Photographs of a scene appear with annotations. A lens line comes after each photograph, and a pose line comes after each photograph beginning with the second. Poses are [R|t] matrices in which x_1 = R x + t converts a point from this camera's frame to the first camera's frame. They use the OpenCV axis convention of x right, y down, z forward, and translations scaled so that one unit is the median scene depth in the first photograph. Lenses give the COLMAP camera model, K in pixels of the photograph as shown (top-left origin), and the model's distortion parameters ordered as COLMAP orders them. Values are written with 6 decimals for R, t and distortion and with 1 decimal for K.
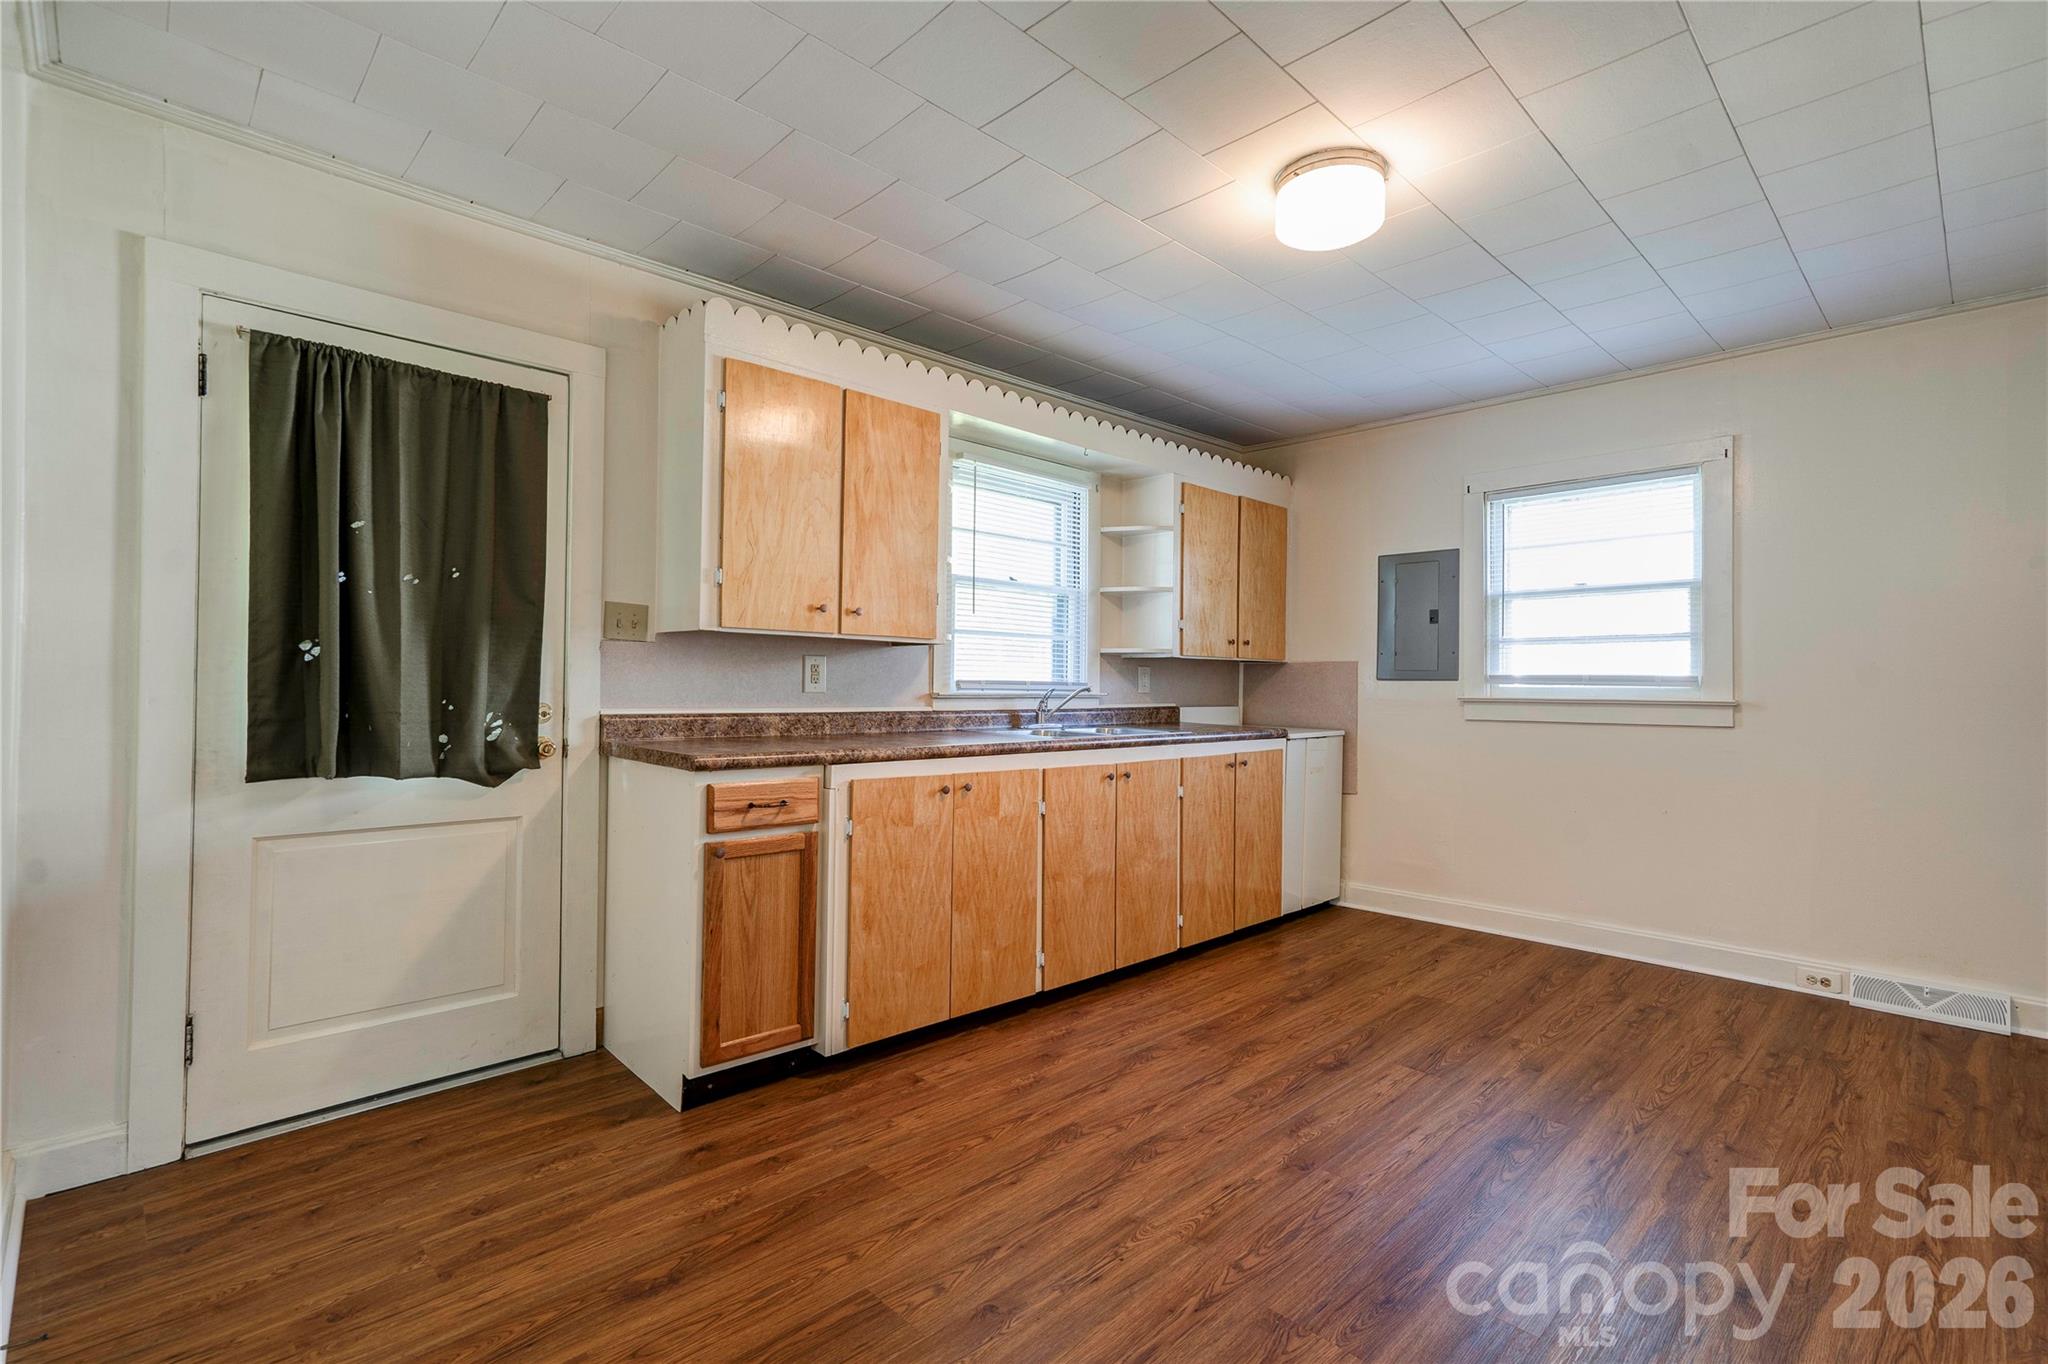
lens RADIAL K [[938.5, 0, 1009.5], [0, 938.5, 678.1], [0, 0, 1]] dist [-0.007313, 0.014968]
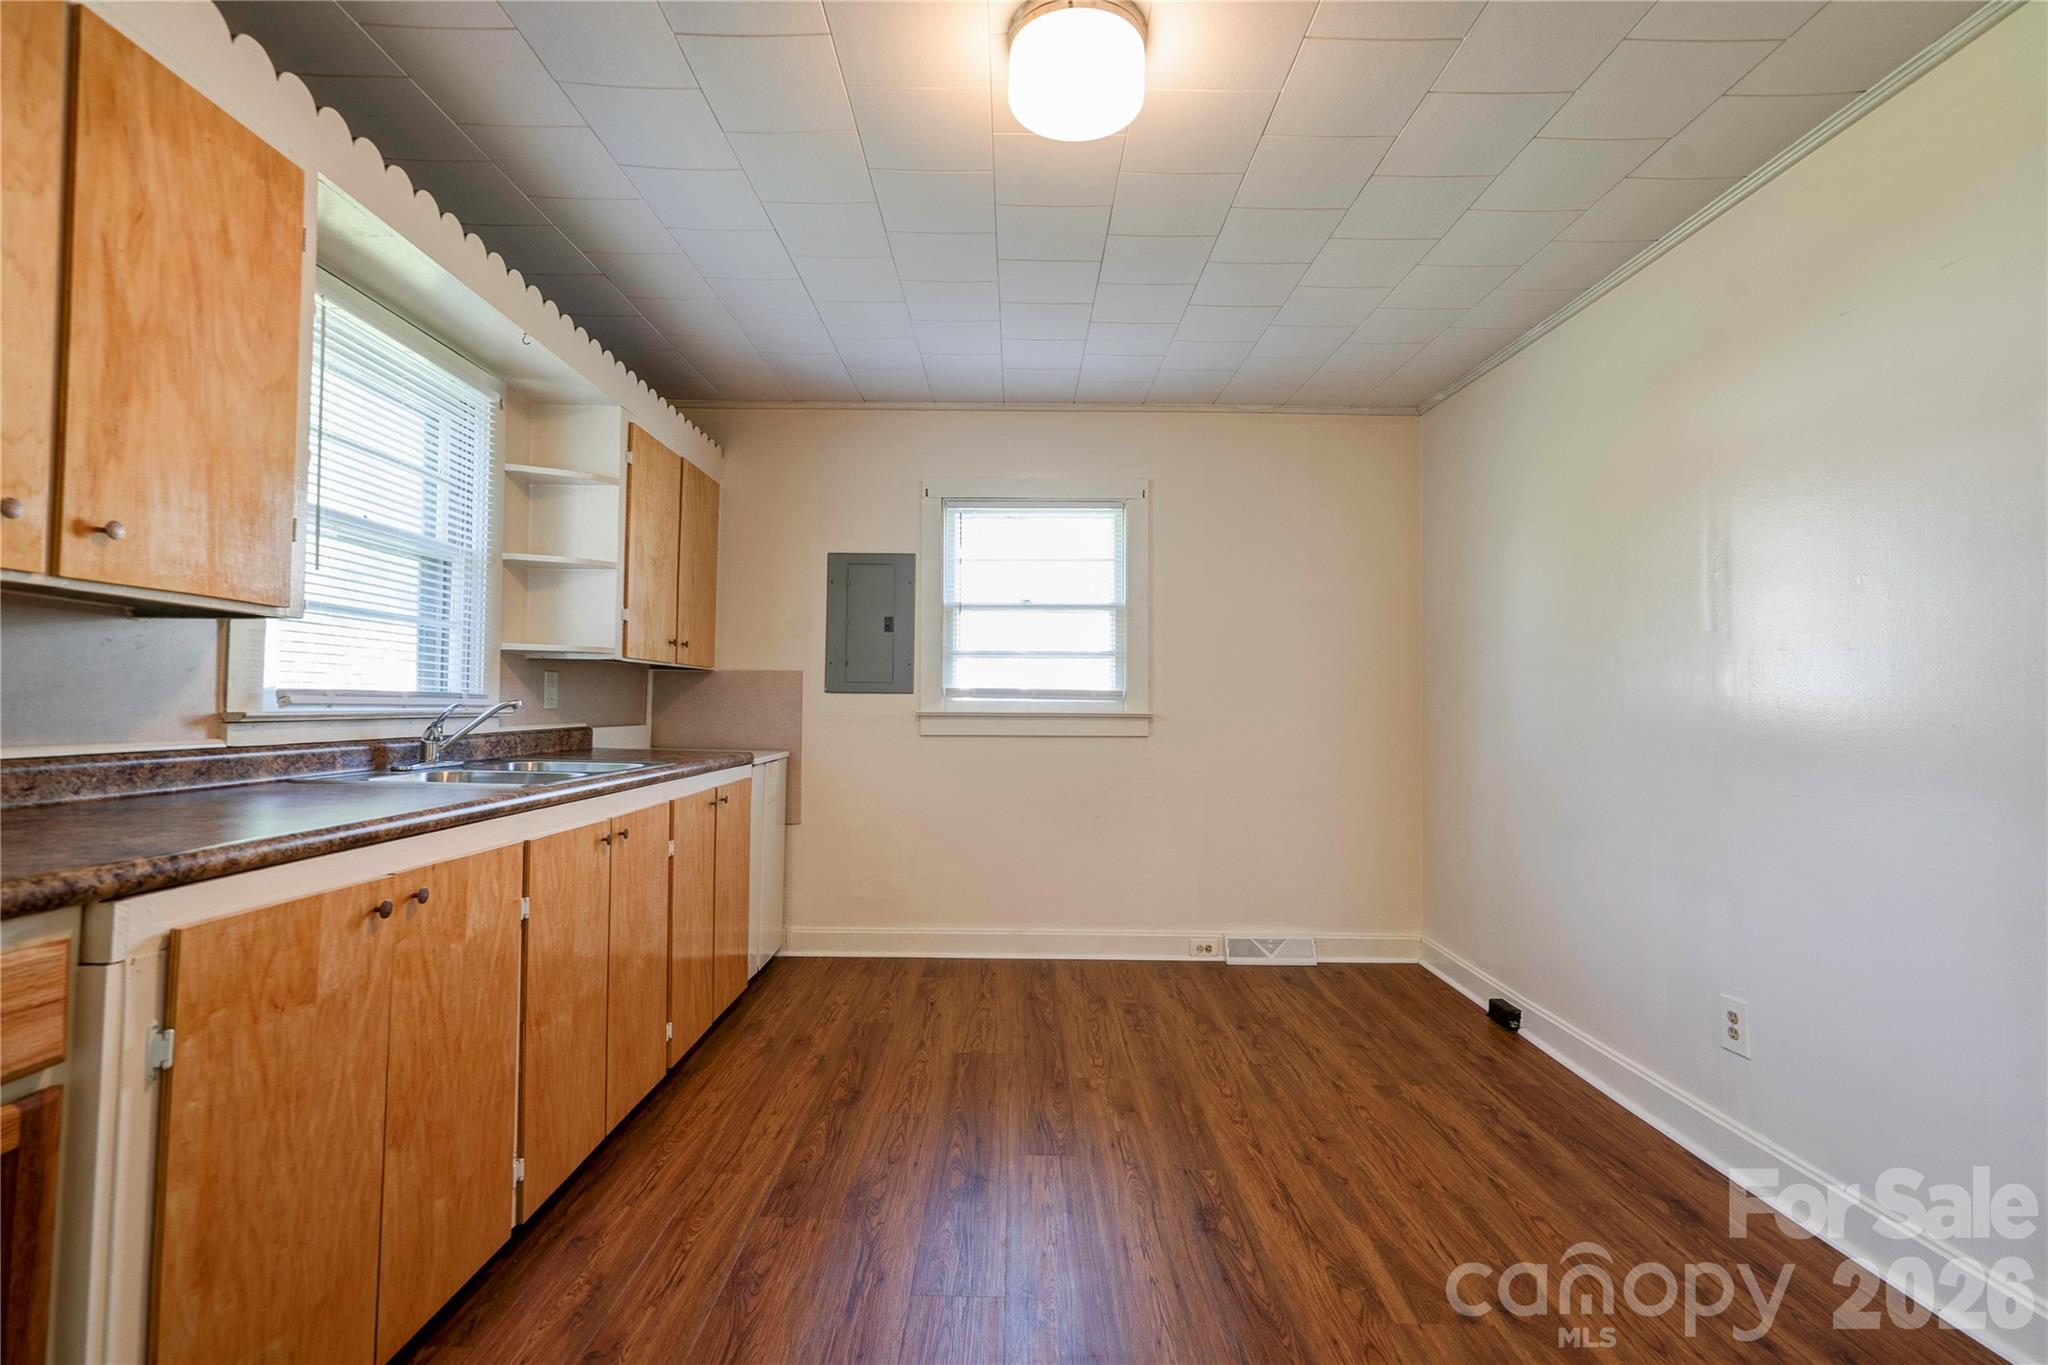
lens RADIAL K [[938.5, 0, 1009.5], [0, 938.5, 678.6], [0, 0, 1]] dist [-0.007313, 0.014968]
pose [[0.699412, 0.016607, 0.714526, -0.169957], [-0.007796, 0.999848, -0.015607, 0.001946], [-0.714676, 0.005345, 0.699435, 0.365963]]
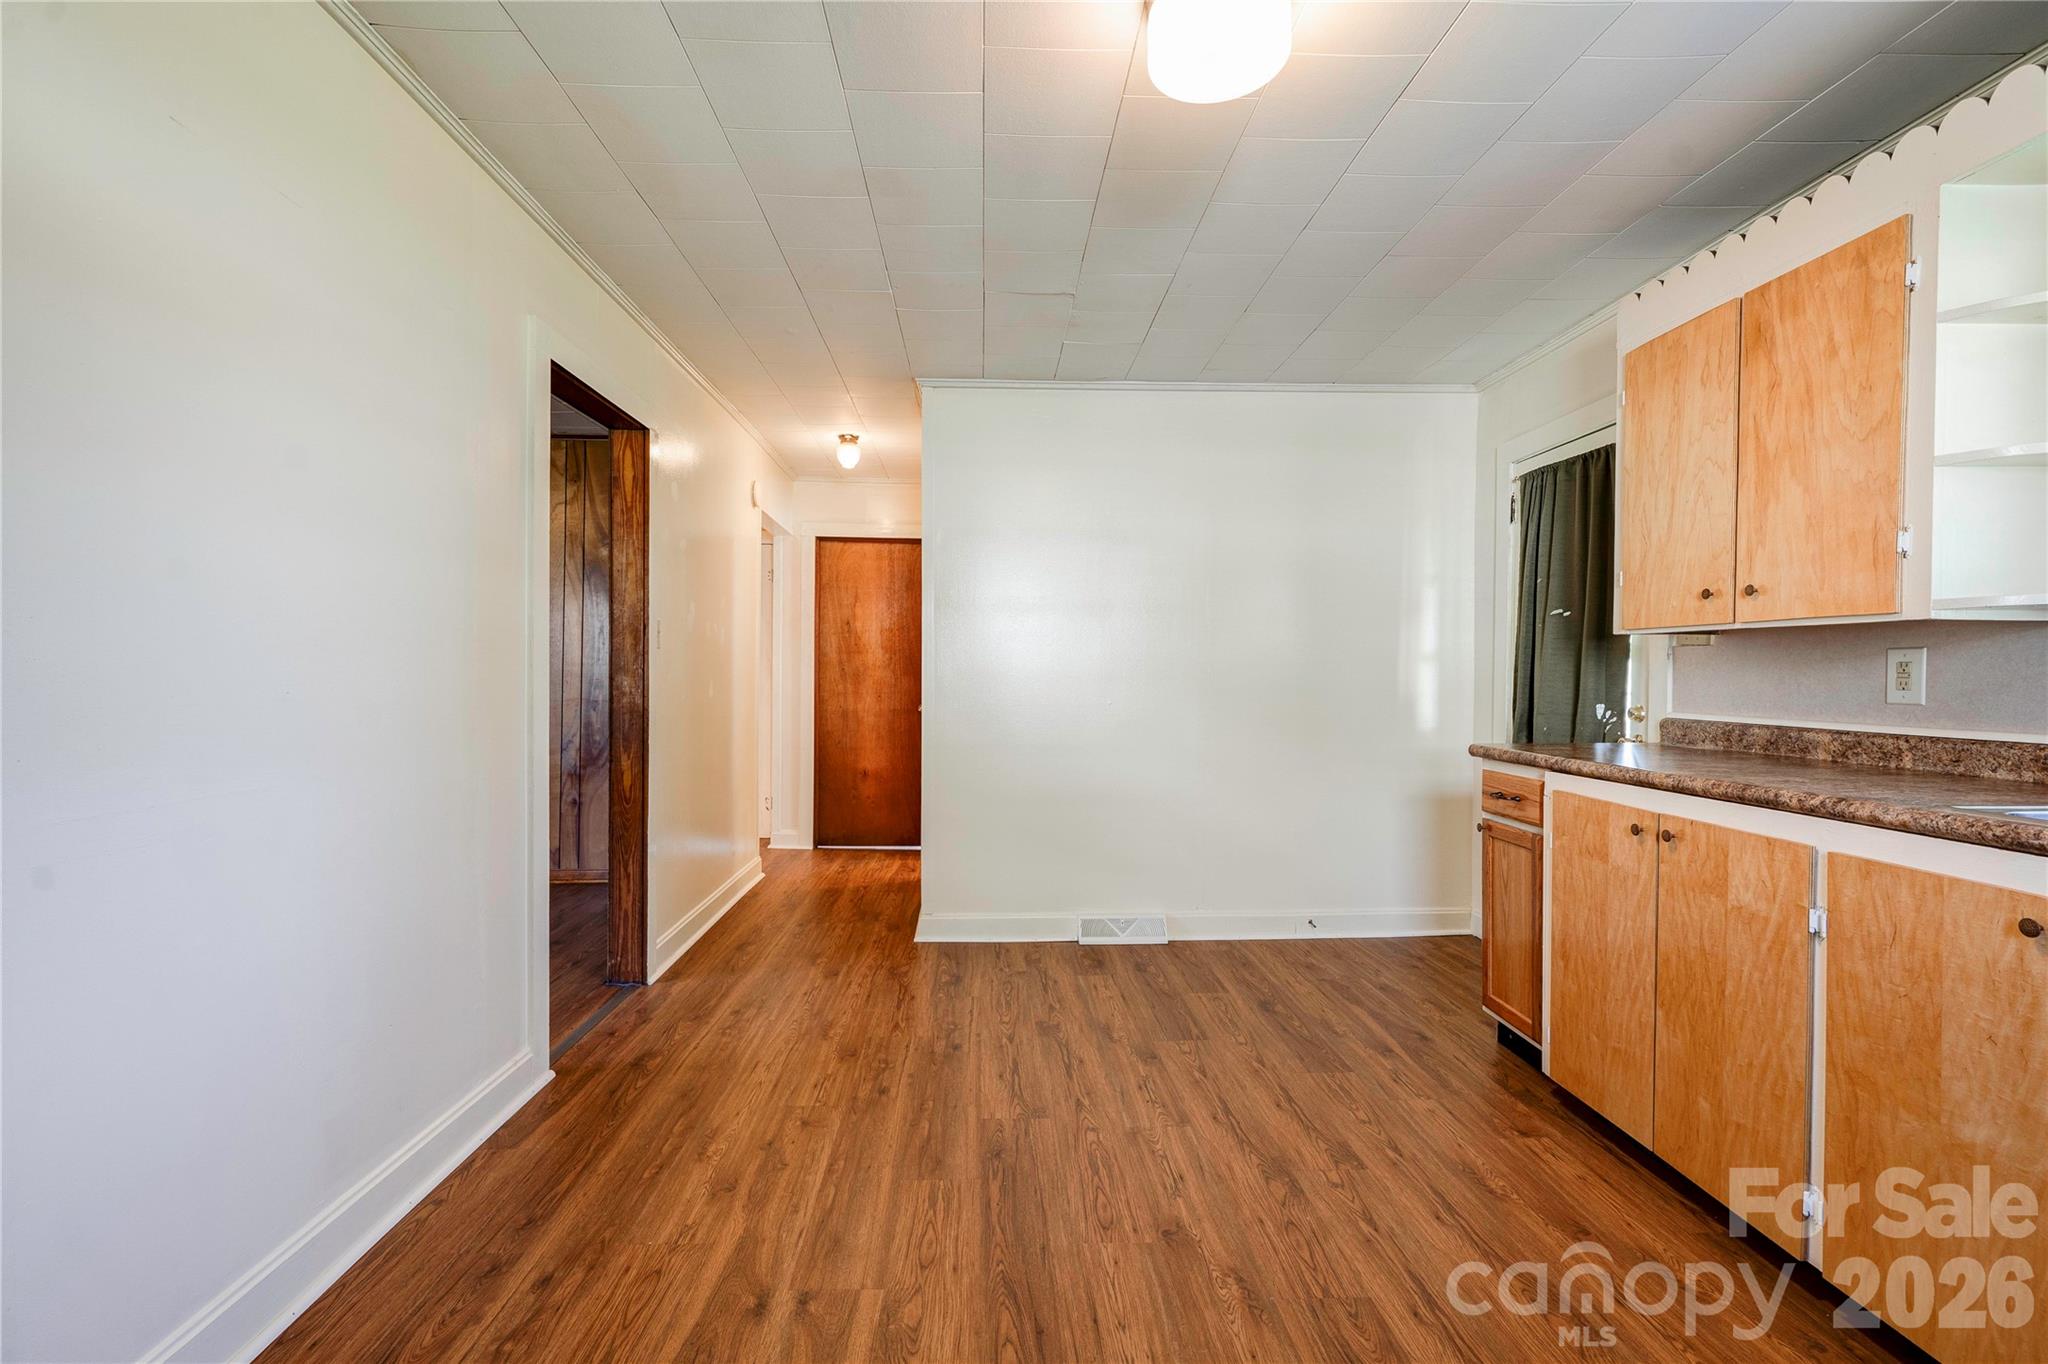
lens RADIAL K [[938.5, 0, 1009.5], [0, 938.5, 678.1], [0, 0, 1]] dist [-0.007313, 0.014968]
pose [[-0.669839, -0.012223, -0.742406, 0.719225], [-0.009934, 0.999923, -0.007500, 0.008305], [0.742440, 0.002351, -0.669909, 0.993265]]
